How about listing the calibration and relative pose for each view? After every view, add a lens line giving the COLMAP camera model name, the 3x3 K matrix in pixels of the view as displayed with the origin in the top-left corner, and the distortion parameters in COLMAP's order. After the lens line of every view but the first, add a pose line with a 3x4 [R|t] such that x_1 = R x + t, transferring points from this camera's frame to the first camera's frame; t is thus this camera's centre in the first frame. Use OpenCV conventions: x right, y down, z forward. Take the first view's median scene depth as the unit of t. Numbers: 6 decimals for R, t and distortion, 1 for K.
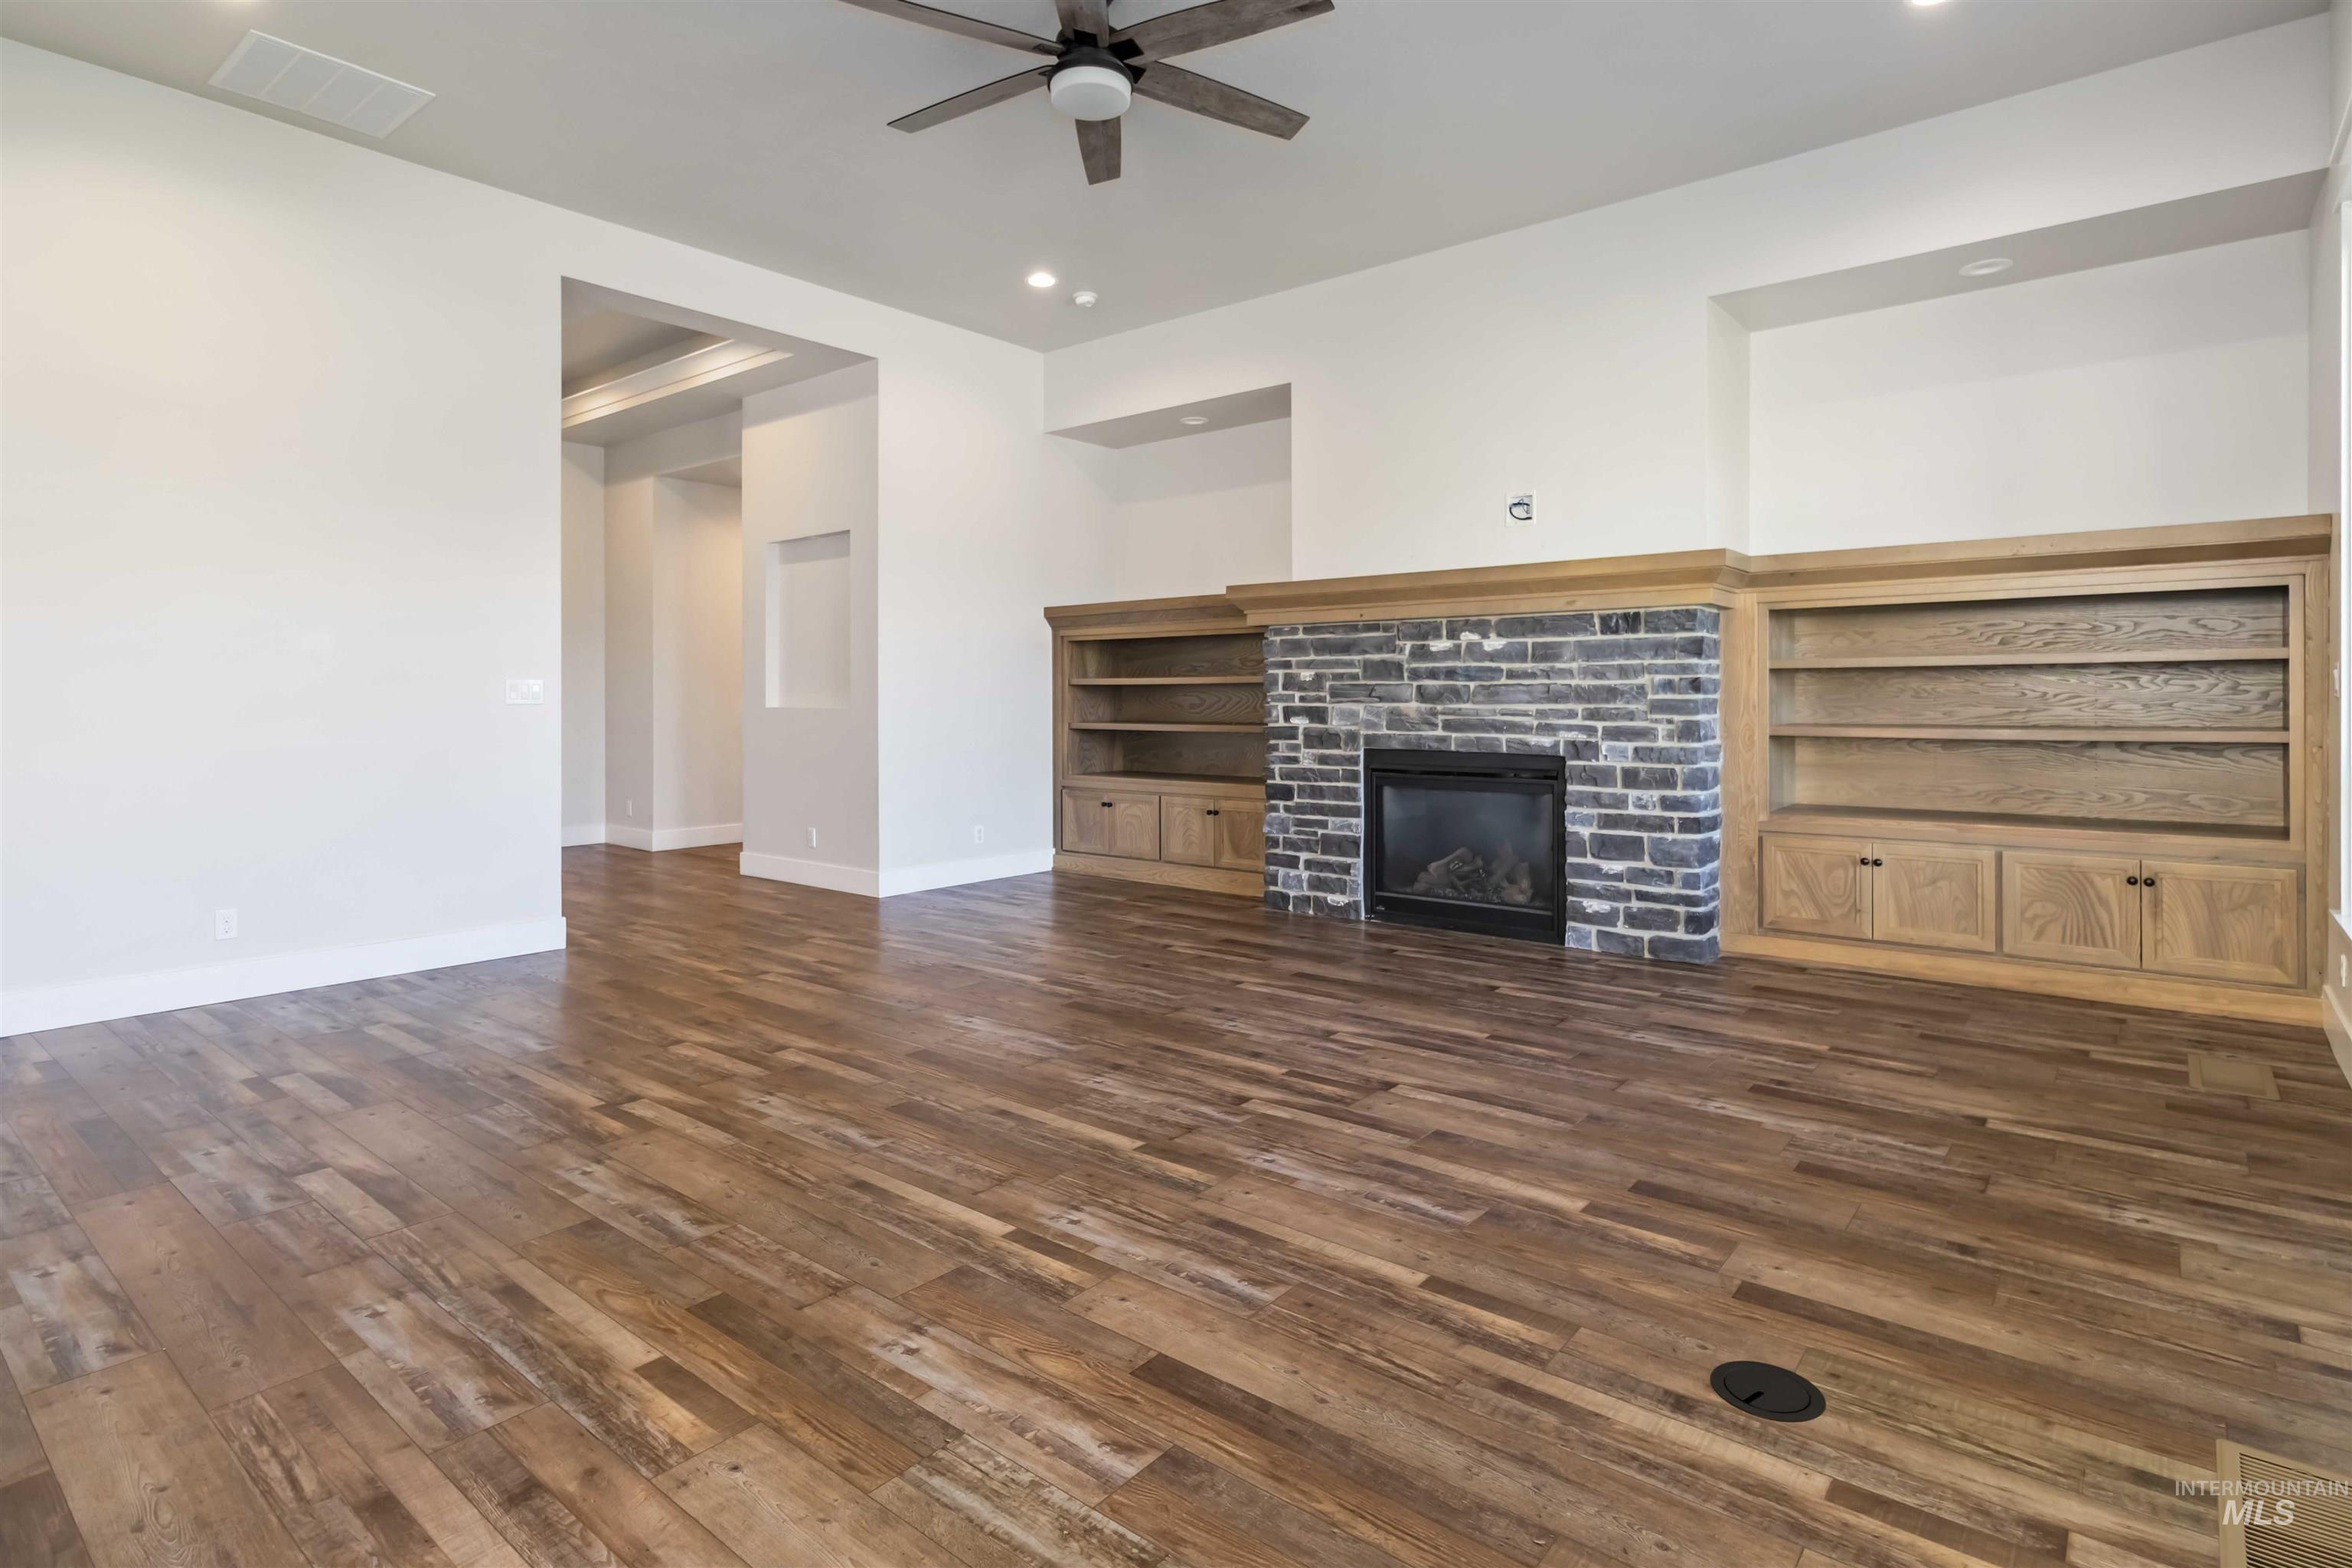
lens RADIAL K [[1193.7, 0, 1183.9], [0, 1193.7, 694.7], [0, 0, 1]] dist [0.000408, -0.000413]
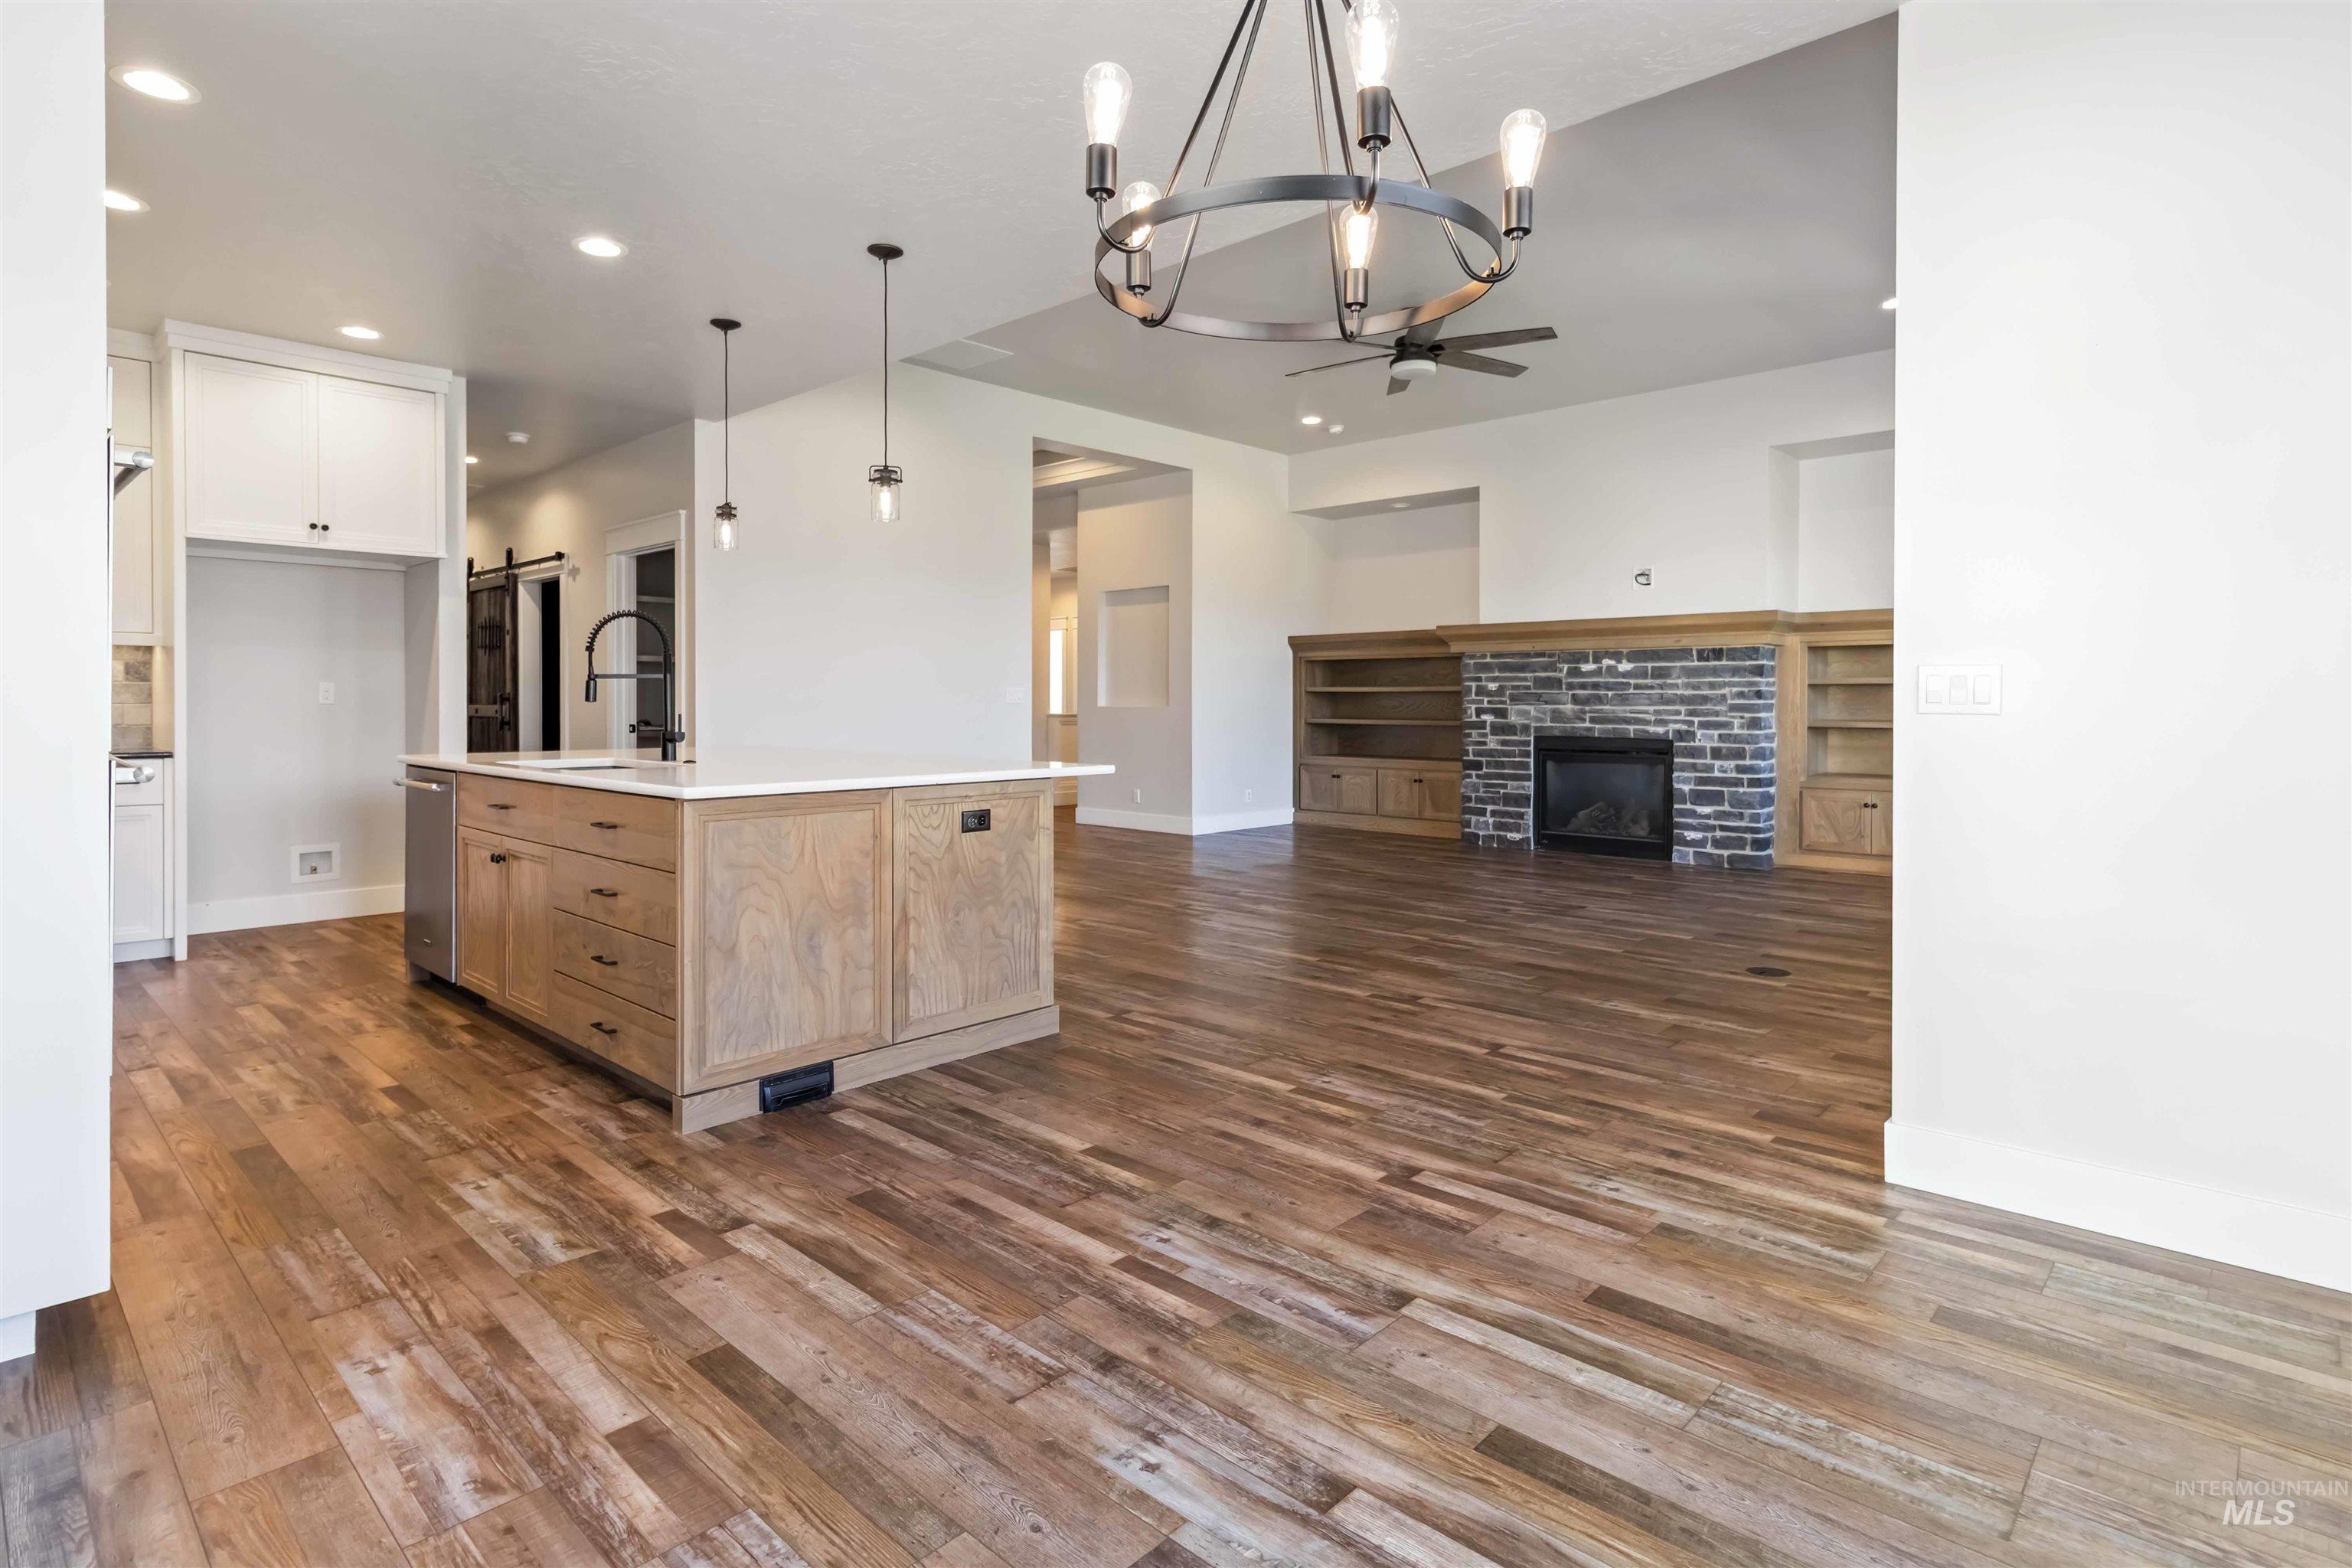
lens RADIAL K [[1187.1, 0, 1177.1], [0, 1187.1, 707.0], [0, 0, 1]] dist [0.002707, -0.000170]
pose [[0.997525, 0.004112, -0.070190, -0.203289], [-0.003555, 0.999961, 0.008052, -0.001115], [0.070221, -0.007783, 0.997501, -0.551966]]
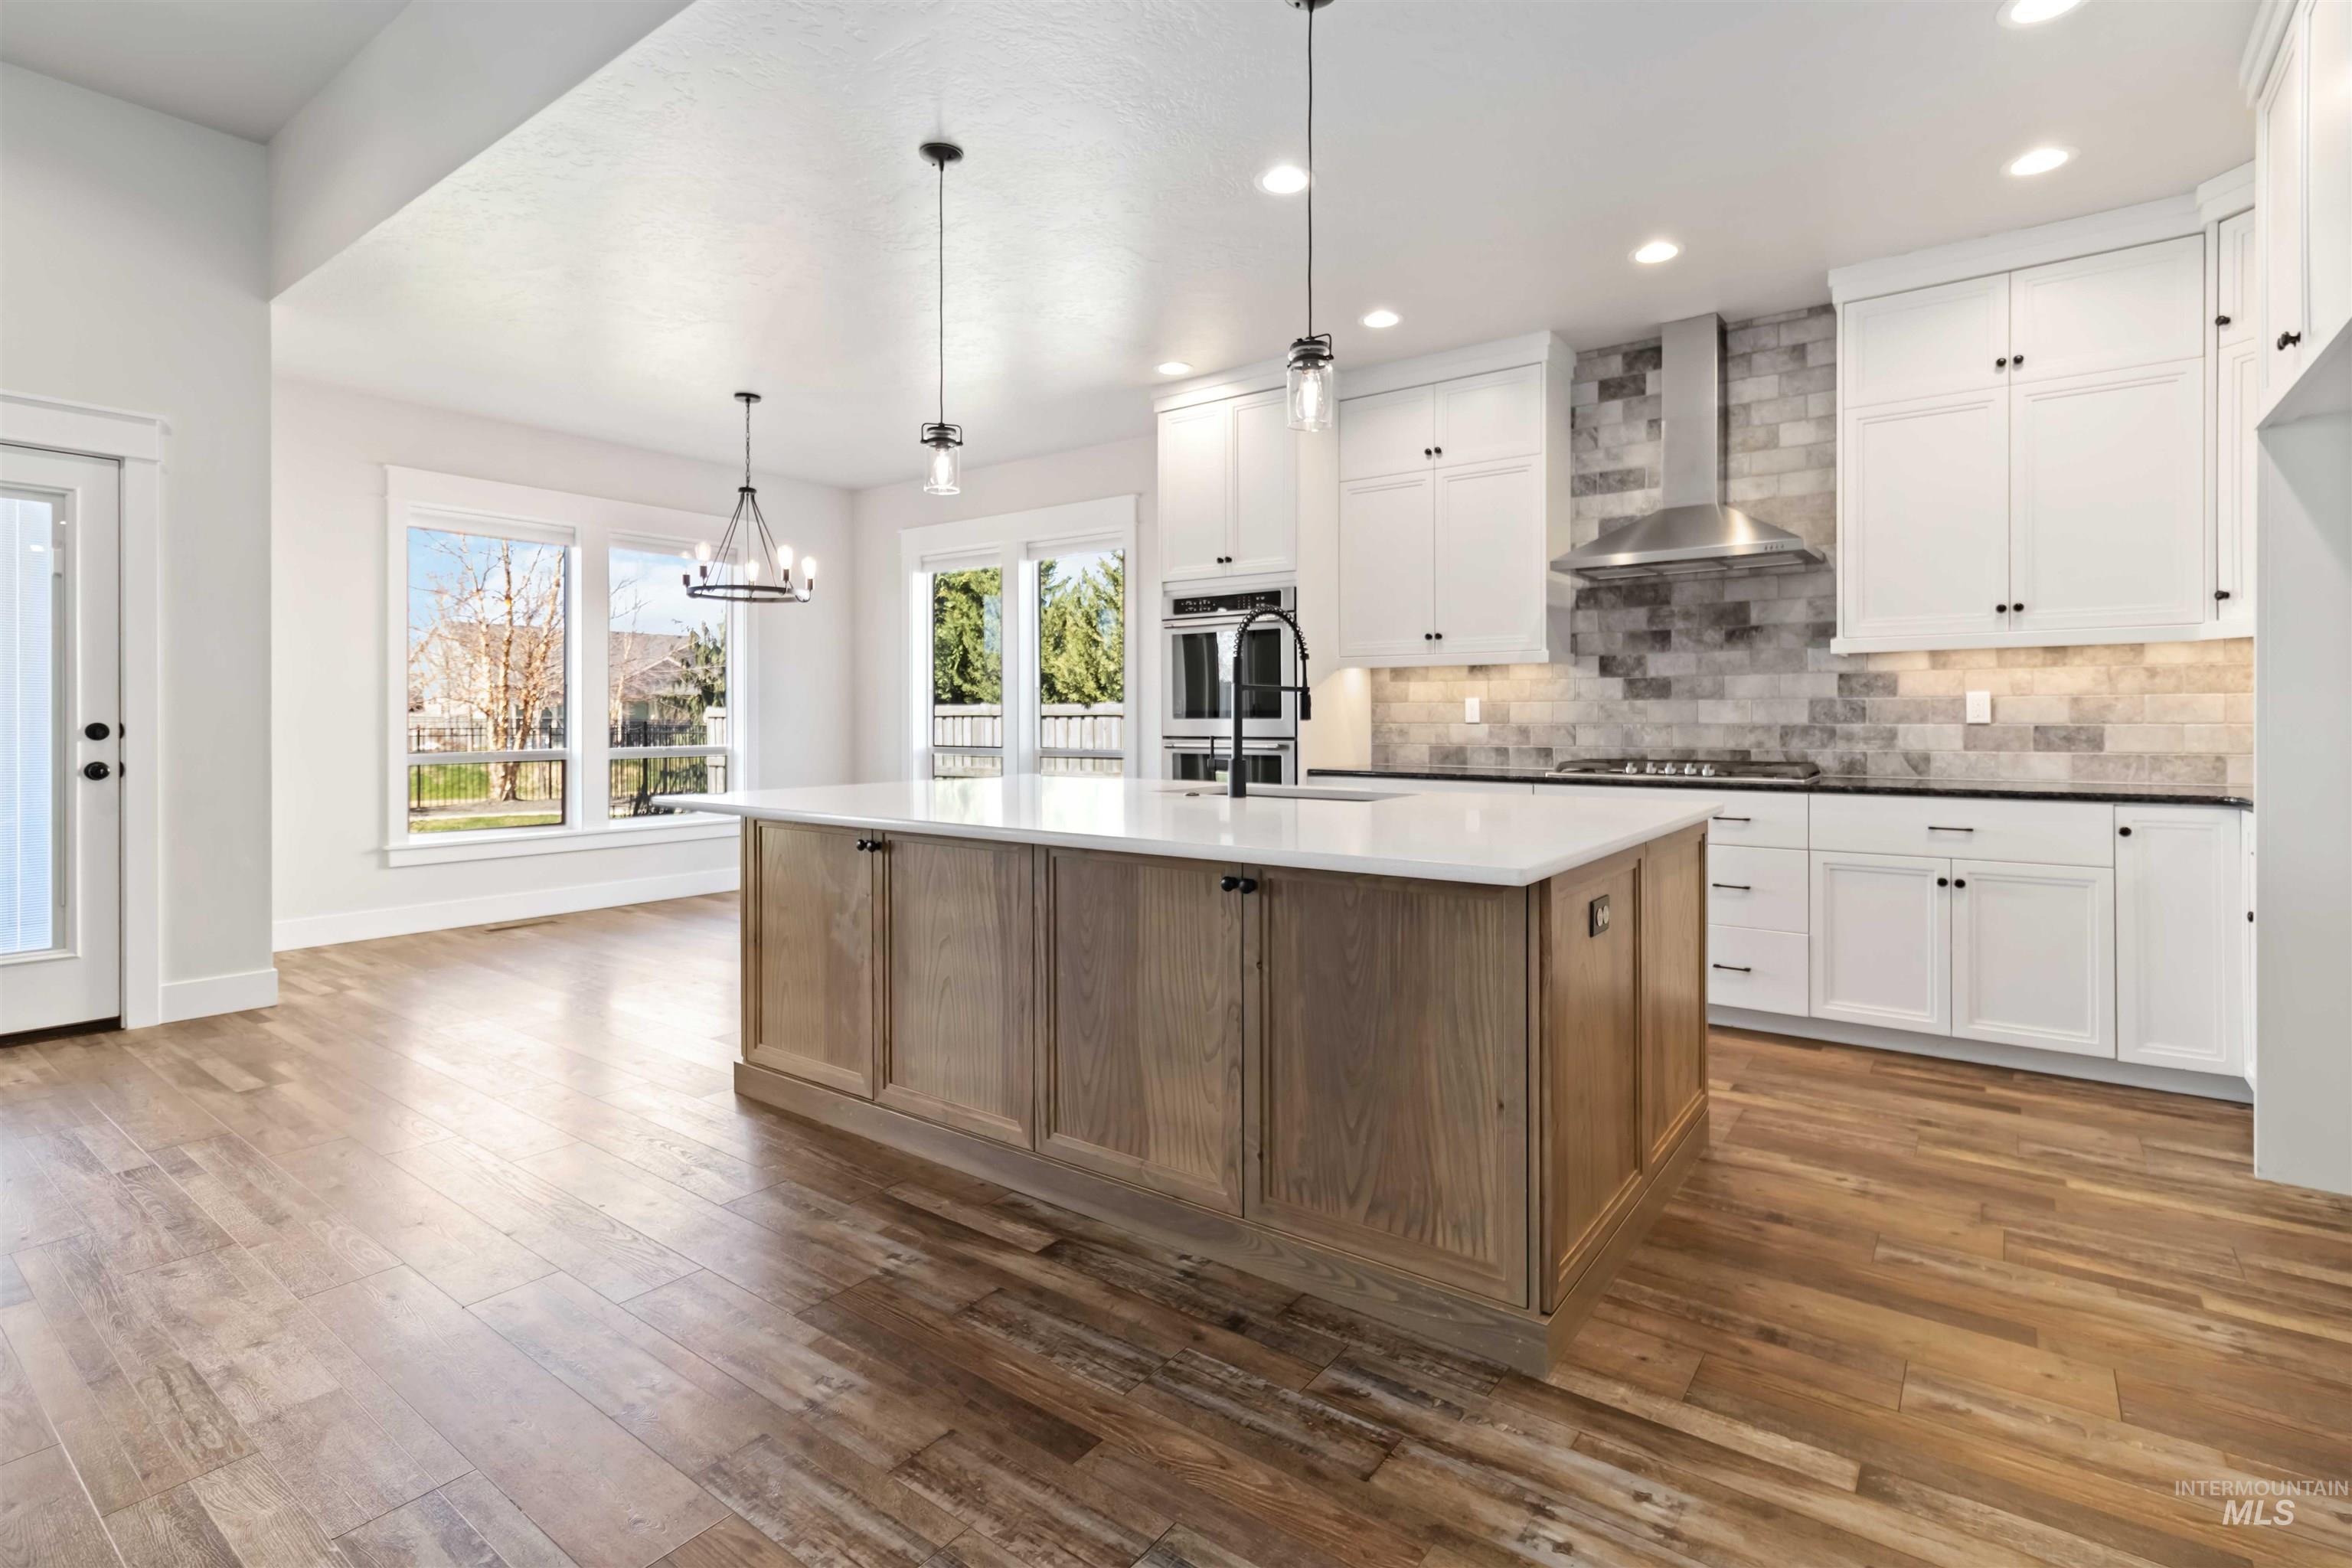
lens RADIAL K [[1112.2, 0, 1181.7], [0, 1112.2, 721.5], [0, 0, 1]] dist [0.001972, 0.000272]
pose [[-0.999137, 0.003705, -0.041372, -0.536051], [0.003643, 0.999992, 0.001569, 0.002494], [0.041377, 0.001417, -0.999143, 0.746578]]
